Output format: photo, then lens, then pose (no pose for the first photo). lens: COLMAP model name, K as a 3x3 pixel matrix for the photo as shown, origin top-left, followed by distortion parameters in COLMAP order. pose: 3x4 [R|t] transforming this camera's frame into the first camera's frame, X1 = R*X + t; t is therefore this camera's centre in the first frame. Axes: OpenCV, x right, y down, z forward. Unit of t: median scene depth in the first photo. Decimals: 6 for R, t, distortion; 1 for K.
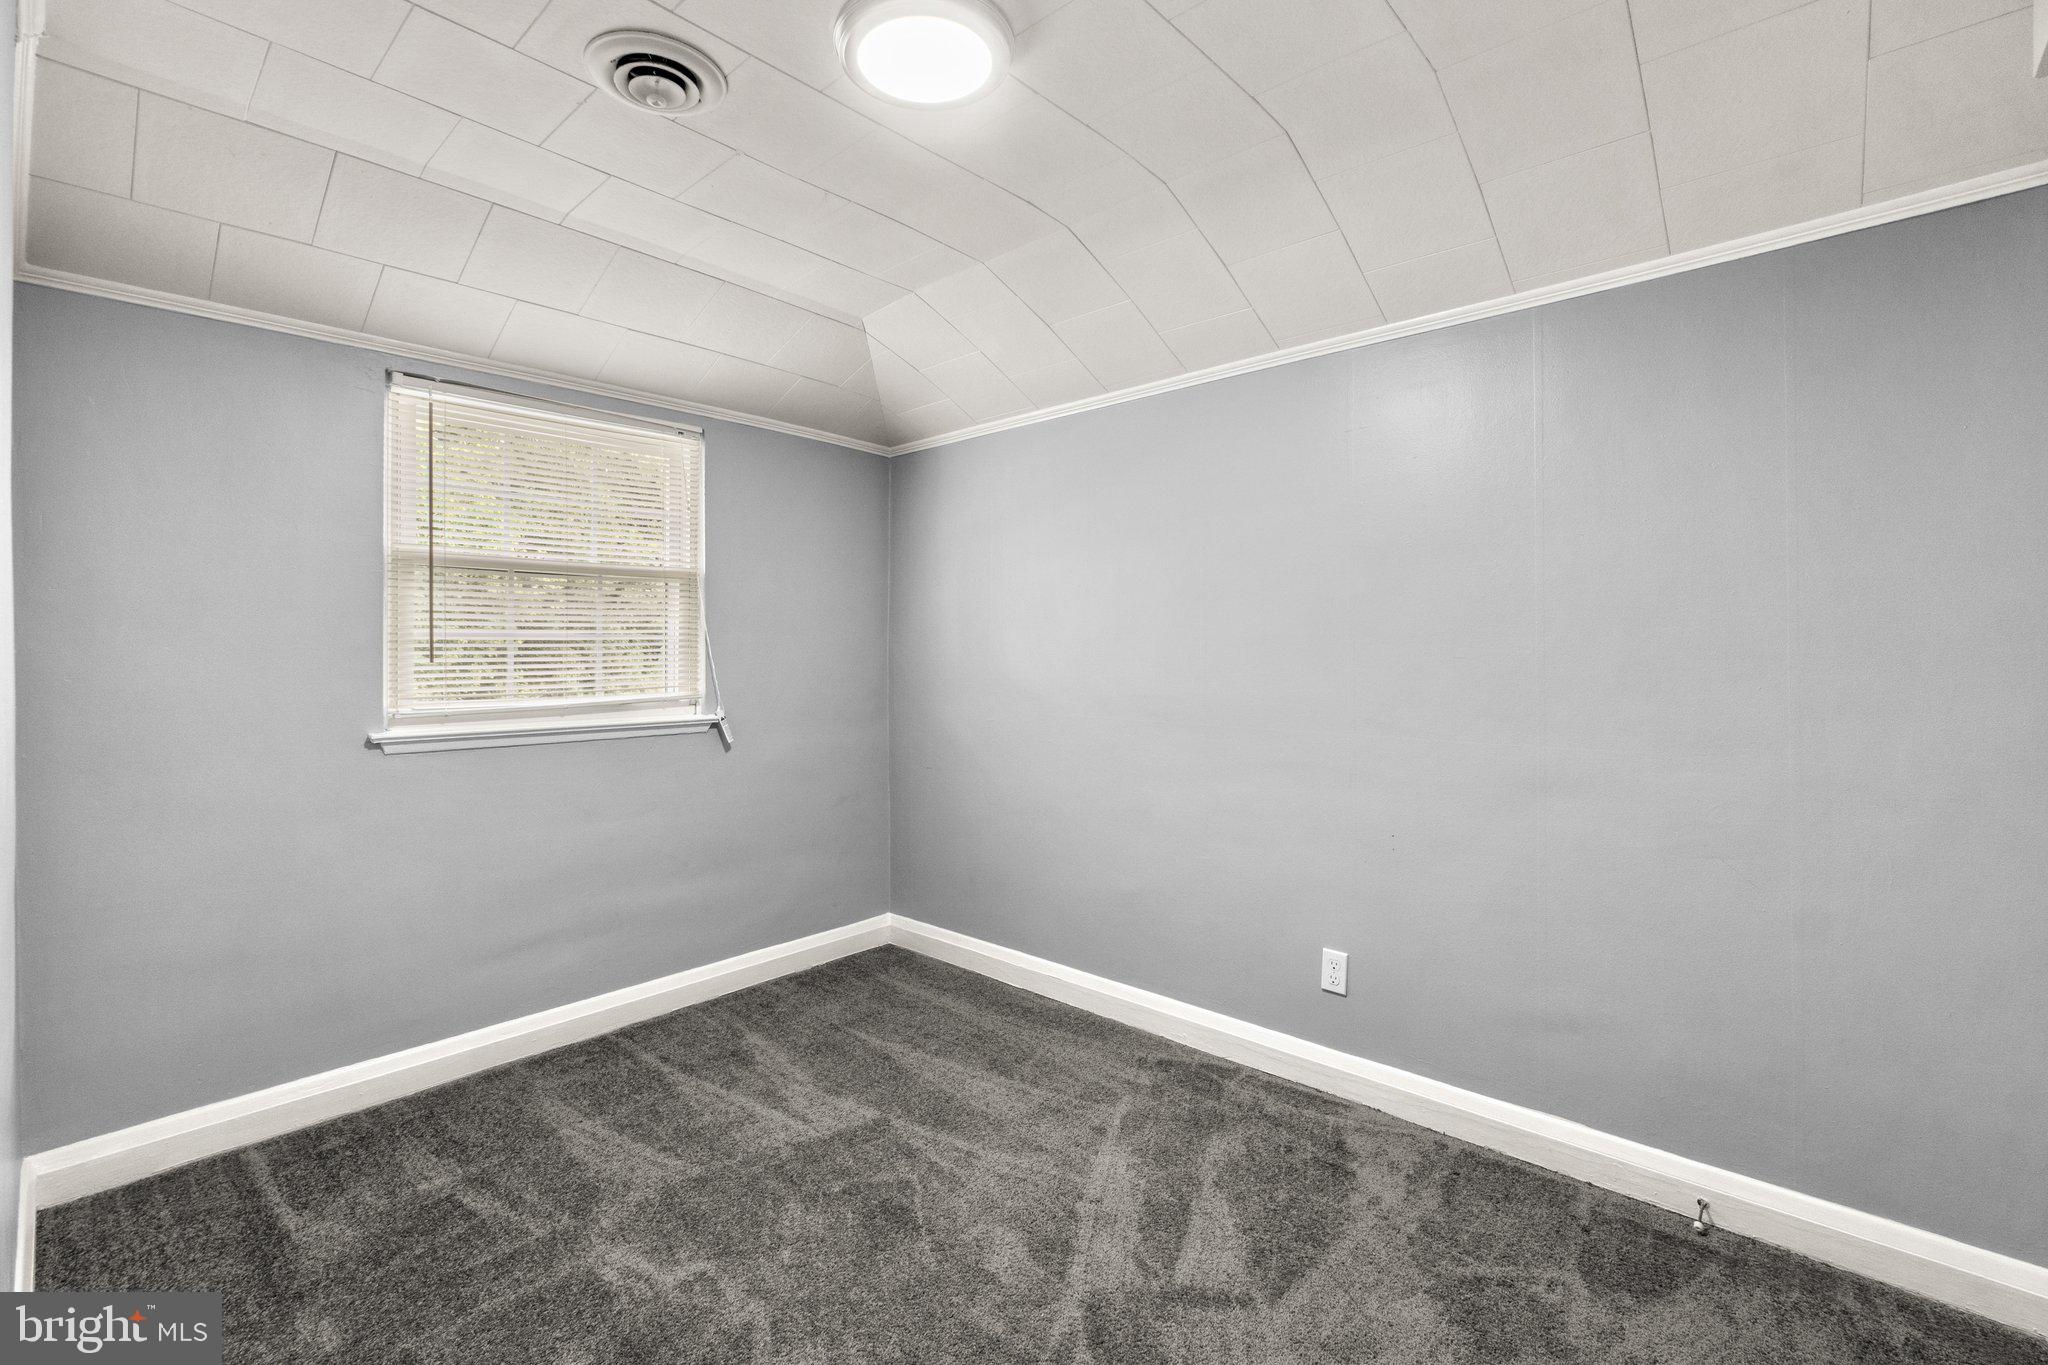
lens RADIAL K [[909.5, 0, 1023.7], [0, 909.5, 657.2], [0, 0, 1]] dist [0.013046, 0.000171]
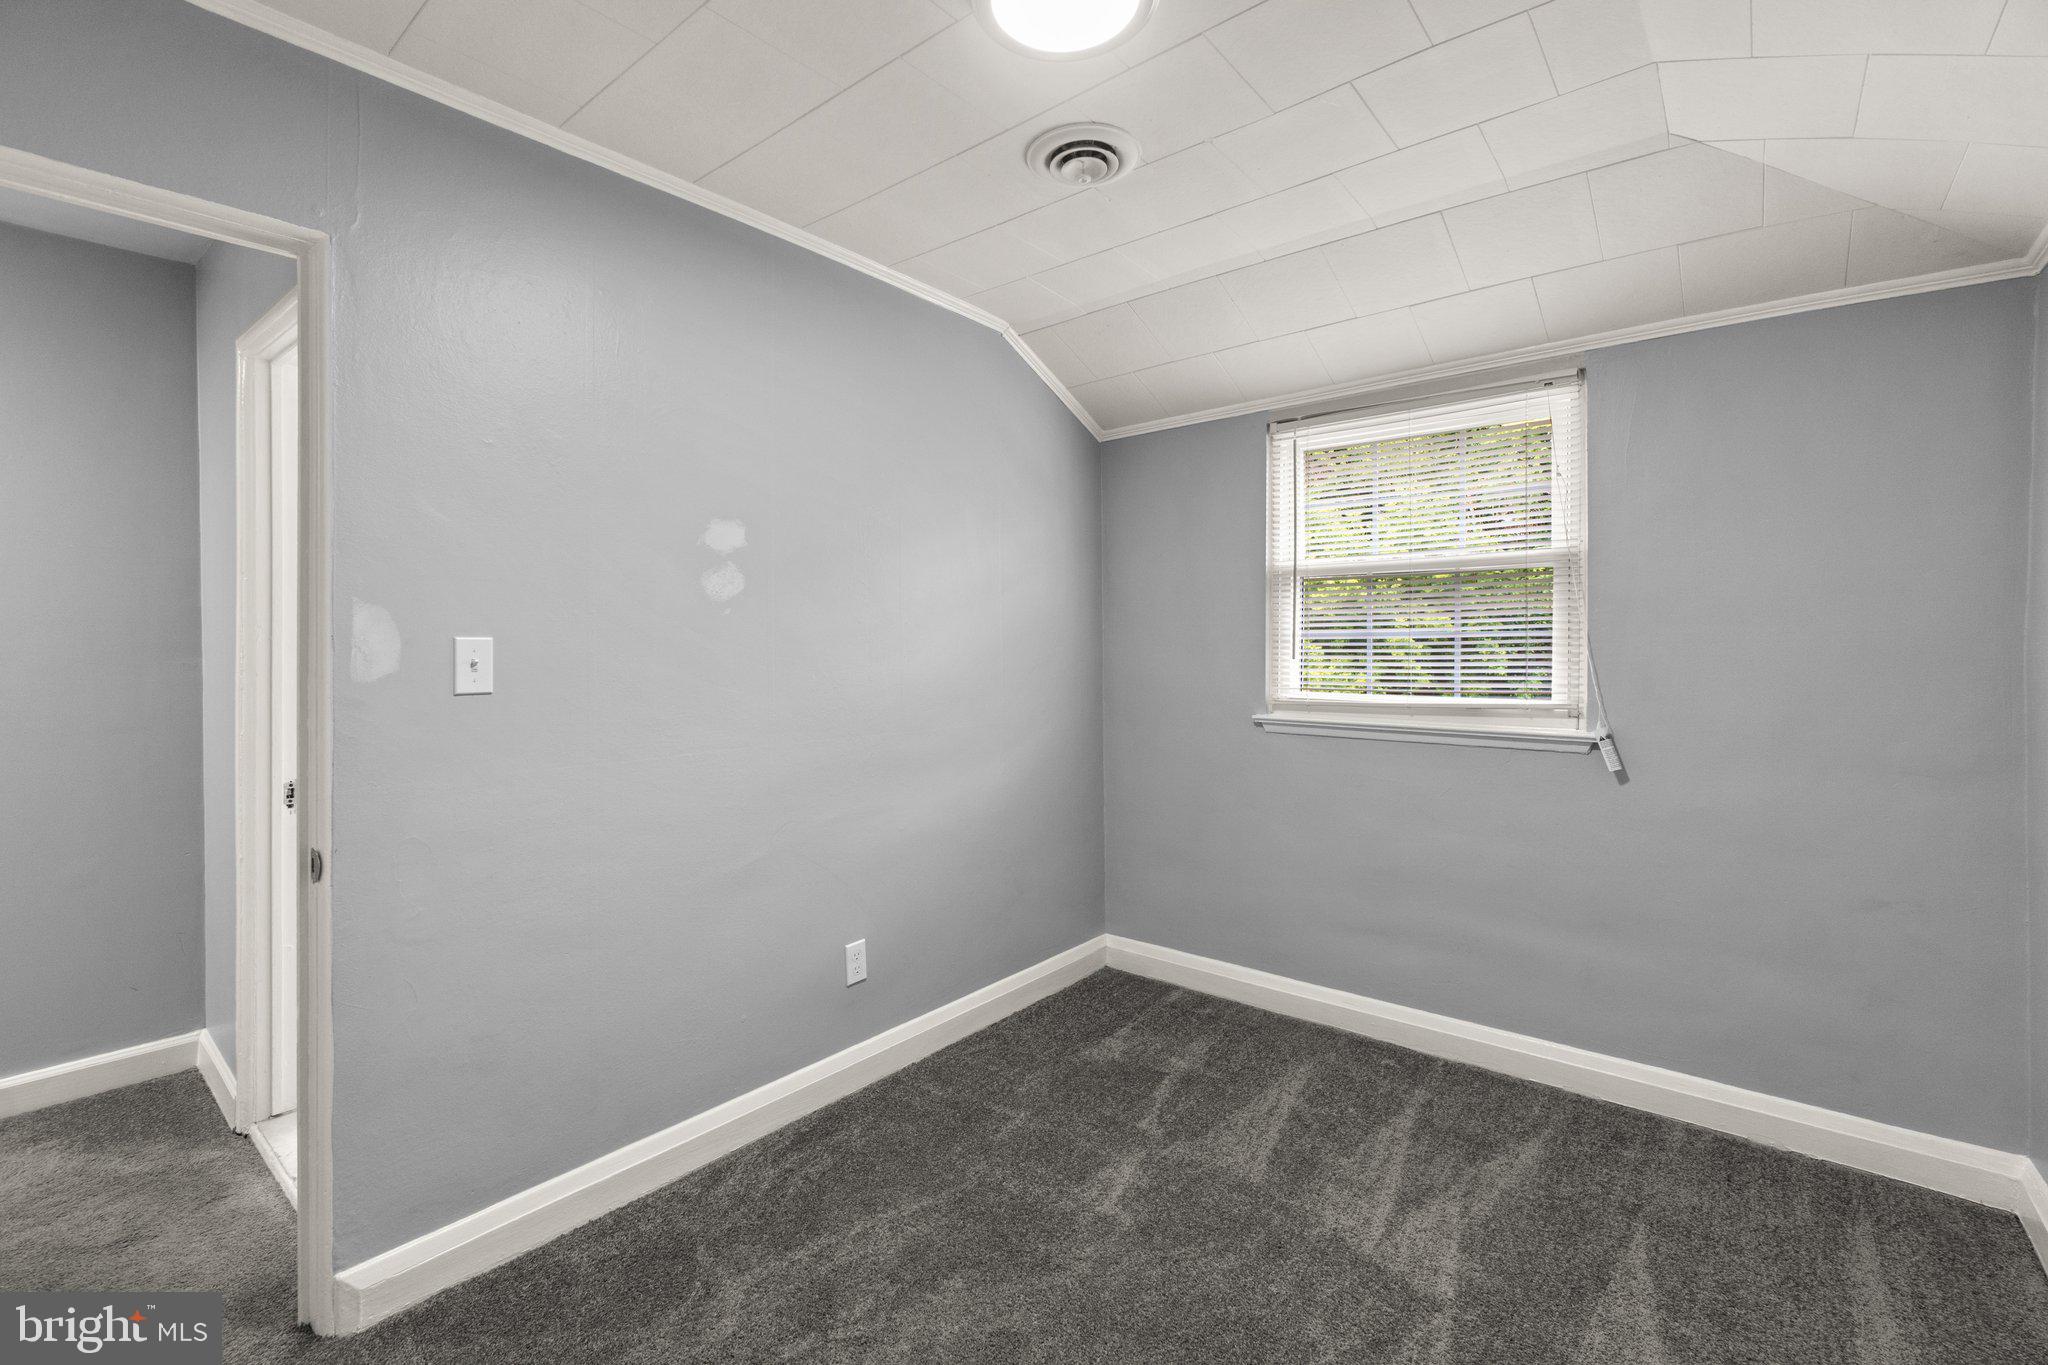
lens RADIAL K [[909.5, 0, 1023.7], [0, 909.5, 657.2], [0, 0, 1]] dist [0.013046, 0.000171]
pose [[0.038374, 0.014140, -0.999163, 0.524123], [-0.003396, 0.999896, 0.014020, -0.012514], [0.999258, 0.002855, 0.038418, 0.612503]]
